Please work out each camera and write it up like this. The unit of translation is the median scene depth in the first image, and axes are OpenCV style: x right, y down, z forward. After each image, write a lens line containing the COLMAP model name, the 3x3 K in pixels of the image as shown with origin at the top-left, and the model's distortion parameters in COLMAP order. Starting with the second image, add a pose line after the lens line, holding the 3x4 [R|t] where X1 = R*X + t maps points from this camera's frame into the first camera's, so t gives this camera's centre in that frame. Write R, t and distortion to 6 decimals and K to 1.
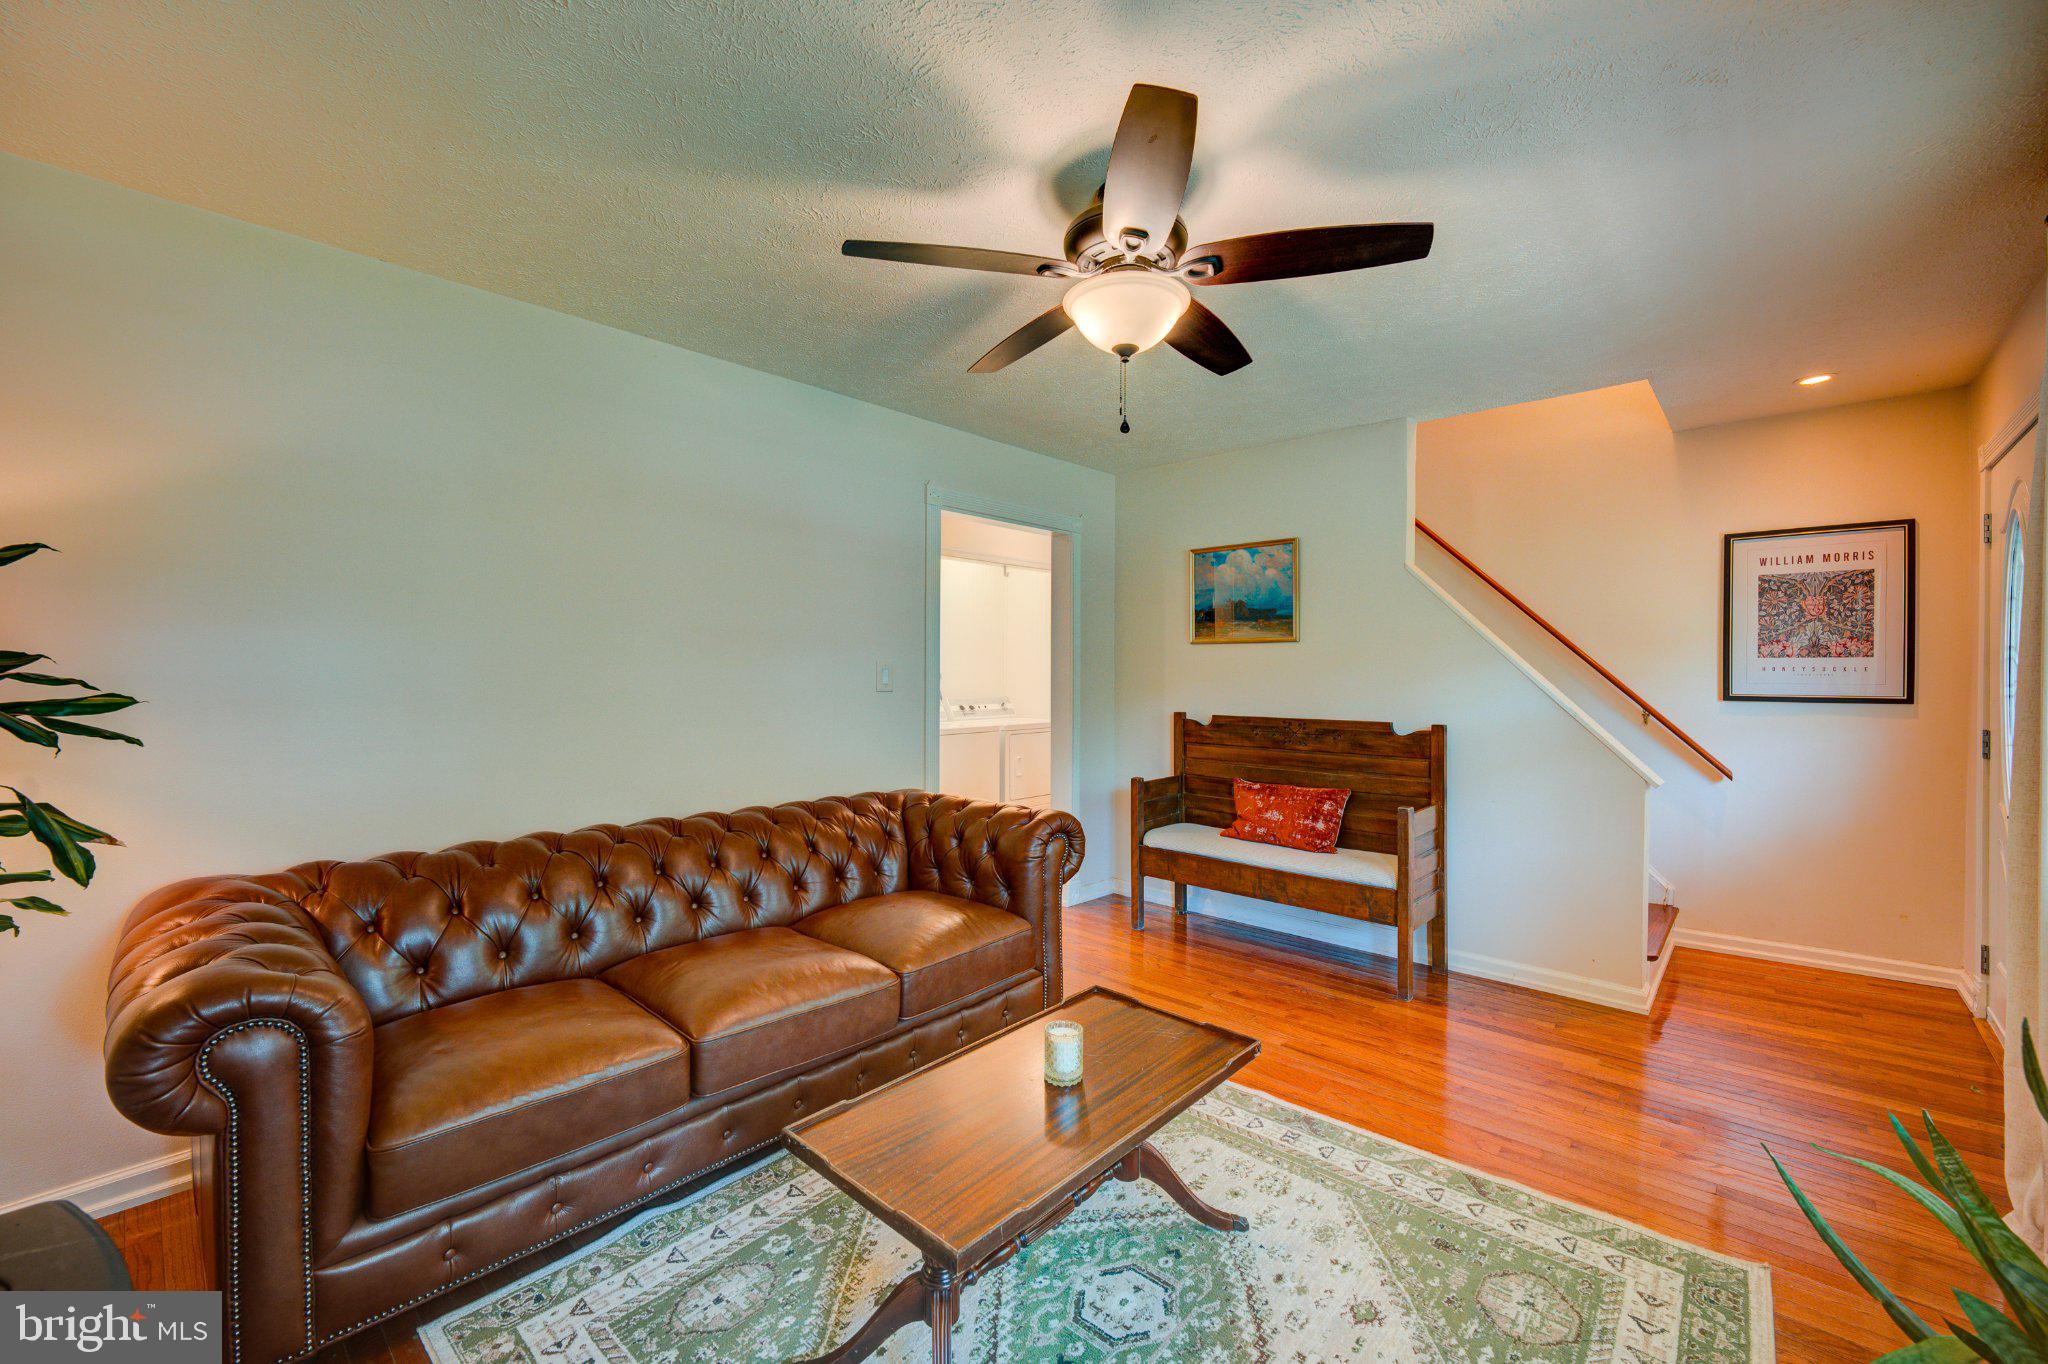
lens RADIAL K [[826.8, 0, 1026.1], [0, 826.8, 676.9], [0, 0, 1]] dist [-0.011814, -0.000026]
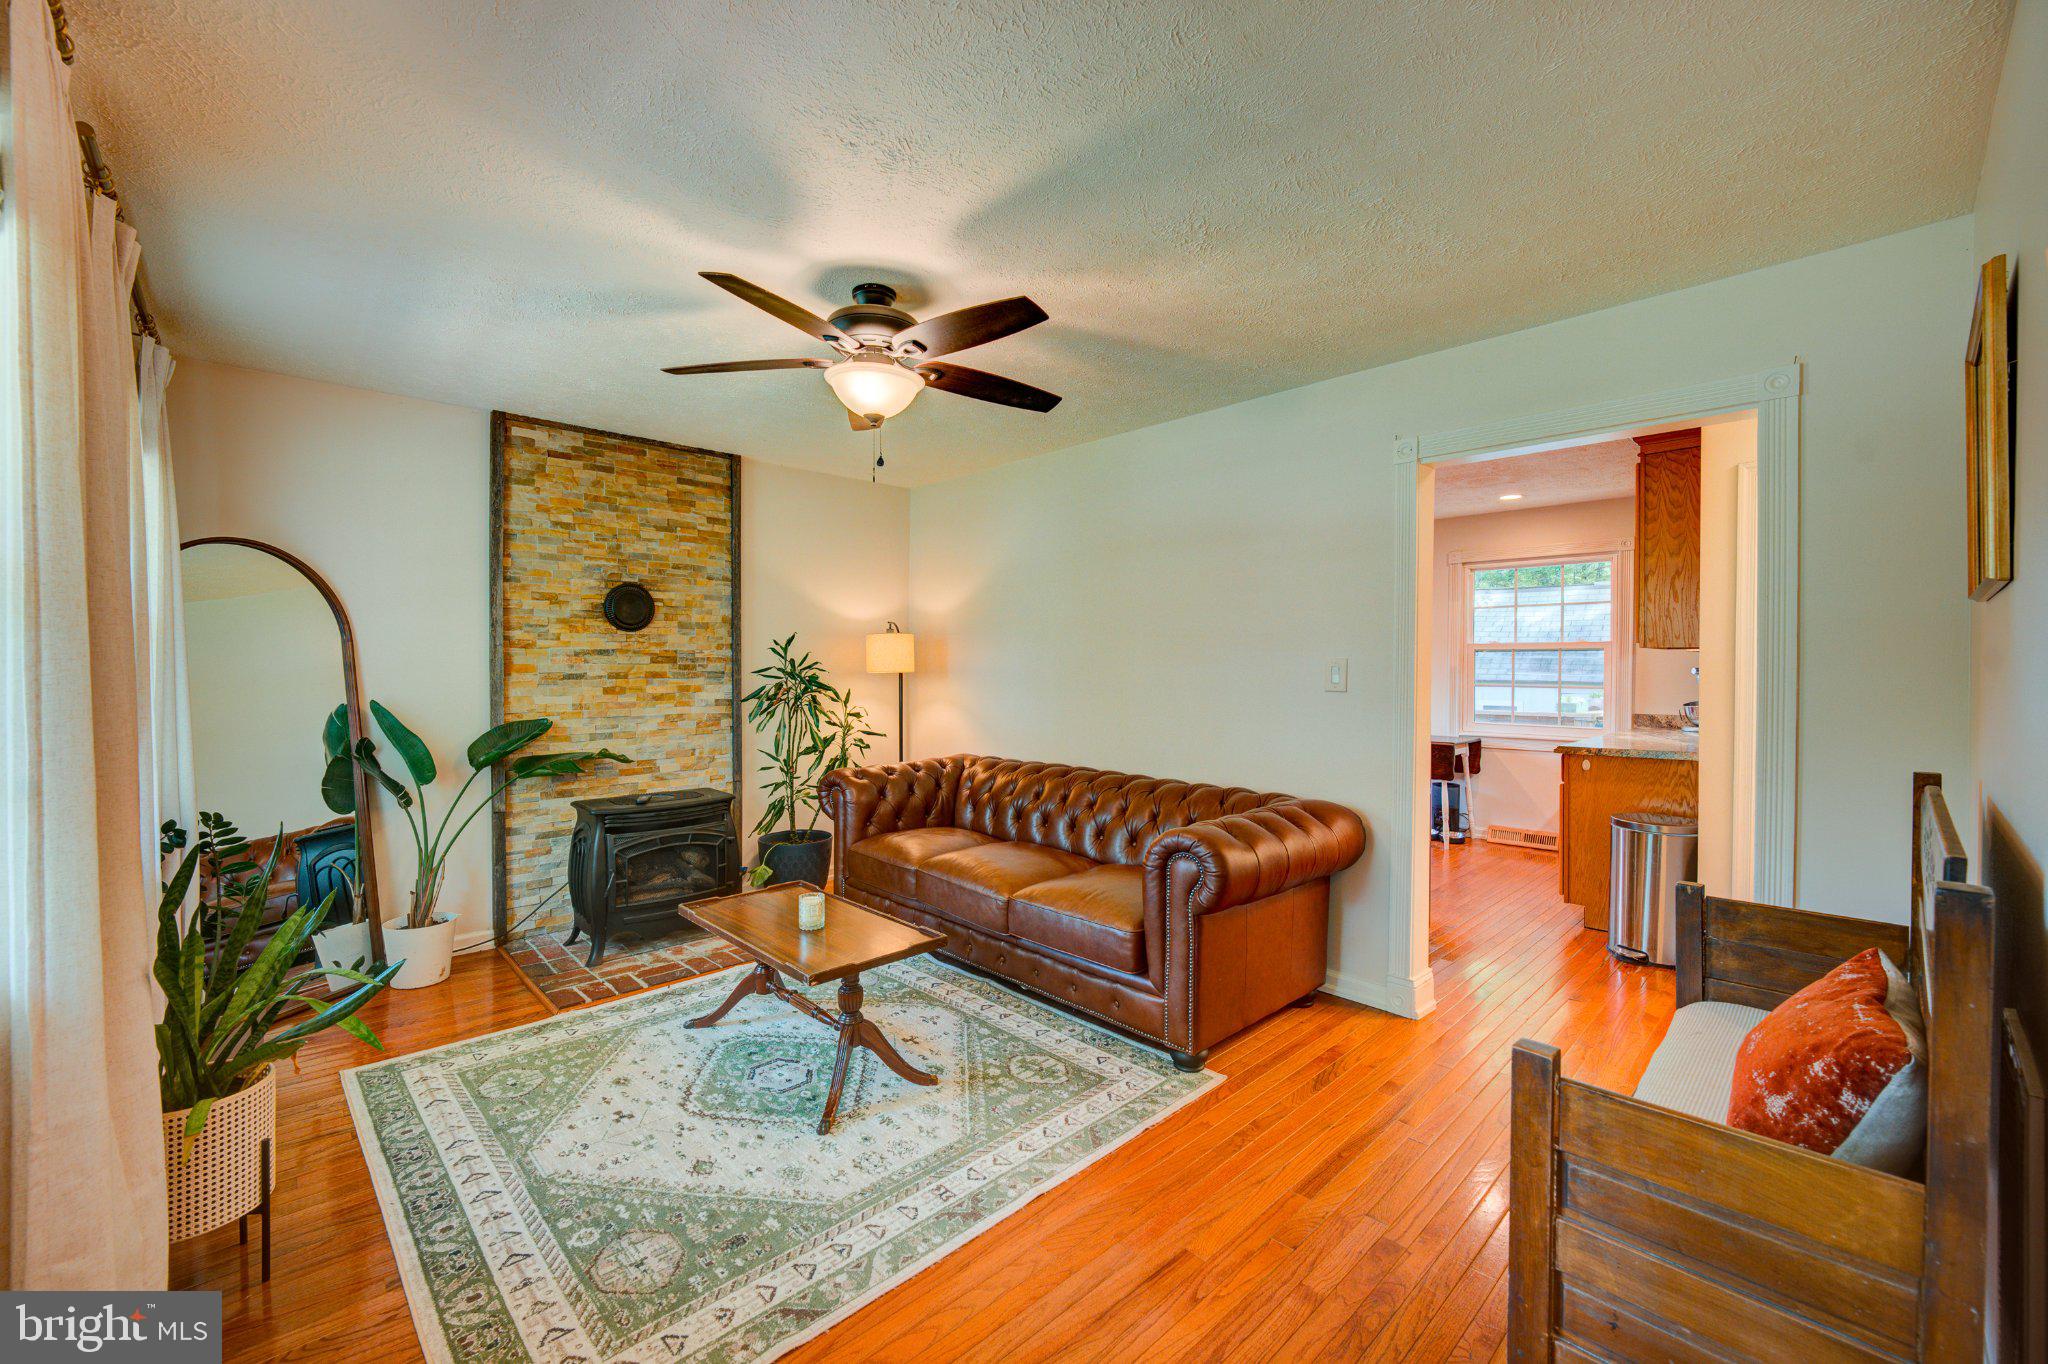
lens RADIAL K [[824.4, 0, 1024.1], [0, 824.4, 677.0], [0, 0, 1]] dist [-0.008979, -0.000721]
pose [[-0.066736, 0.012173, -0.997696, 1.490817], [-0.011322, 0.999852, 0.012956, -0.013123], [0.997706, 0.012161, -0.066589, 1.423311]]
